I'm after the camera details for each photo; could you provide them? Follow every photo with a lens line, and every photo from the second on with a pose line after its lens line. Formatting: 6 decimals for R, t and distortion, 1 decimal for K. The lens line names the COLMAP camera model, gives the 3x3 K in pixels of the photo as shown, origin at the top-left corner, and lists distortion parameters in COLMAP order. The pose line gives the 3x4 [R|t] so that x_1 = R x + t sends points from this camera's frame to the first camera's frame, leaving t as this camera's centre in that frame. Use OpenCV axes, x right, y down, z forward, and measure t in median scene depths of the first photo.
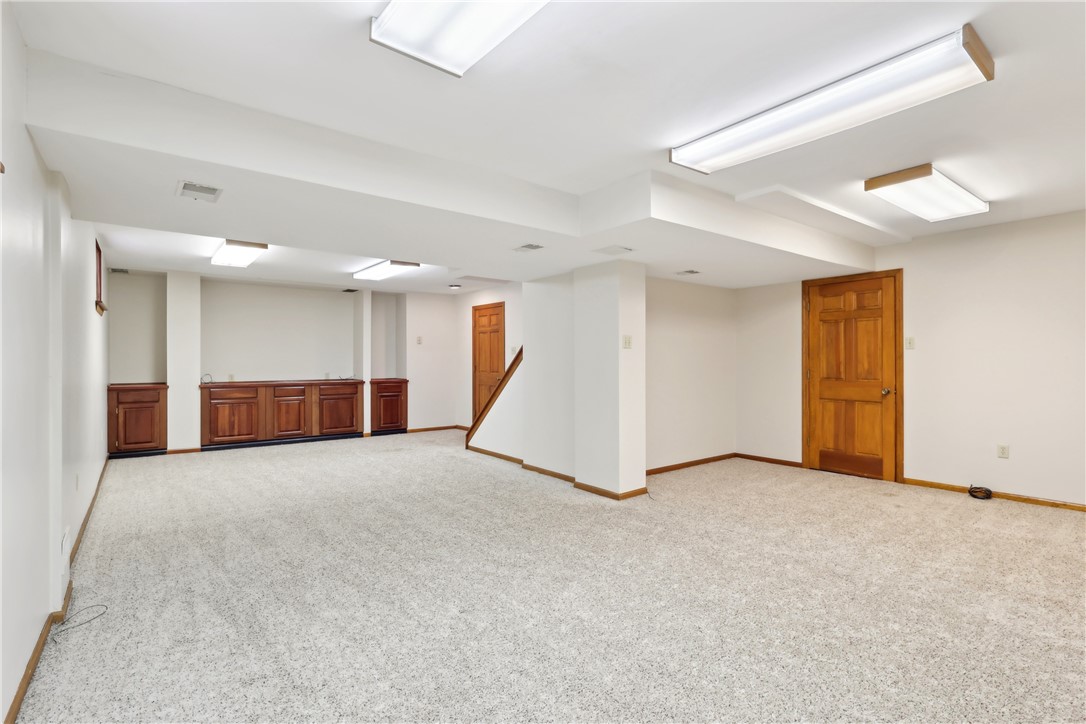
lens RADIAL K [[508.2, 0, 537.0], [0, 508.2, 361.5], [0, 0, 1]] dist [-0.001268, 0.000074]
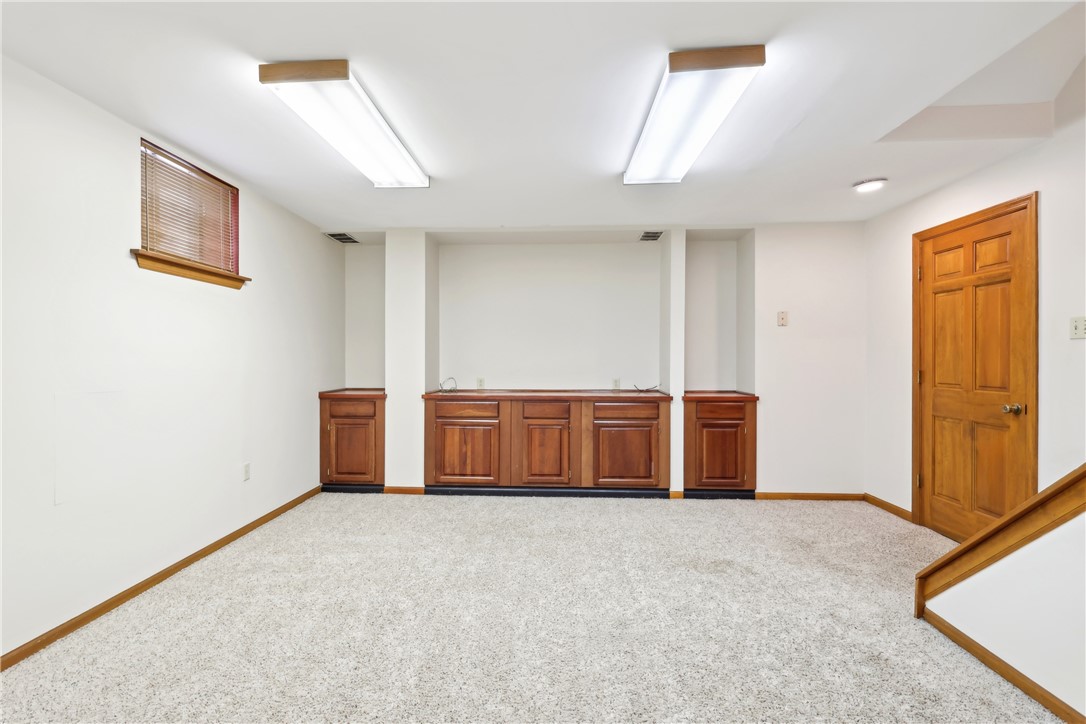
lens RADIAL K [[508.2, 0, 537.0], [0, 508.2, 361.5], [0, 0, 1]] dist [-0.001268, 0.000074]
pose [[0.765019, 0.003985, -0.643995, -0.106862], [-0.002440, 0.999992, 0.003290, -0.000210], [0.644003, -0.000946, 0.765022, 0.528140]]
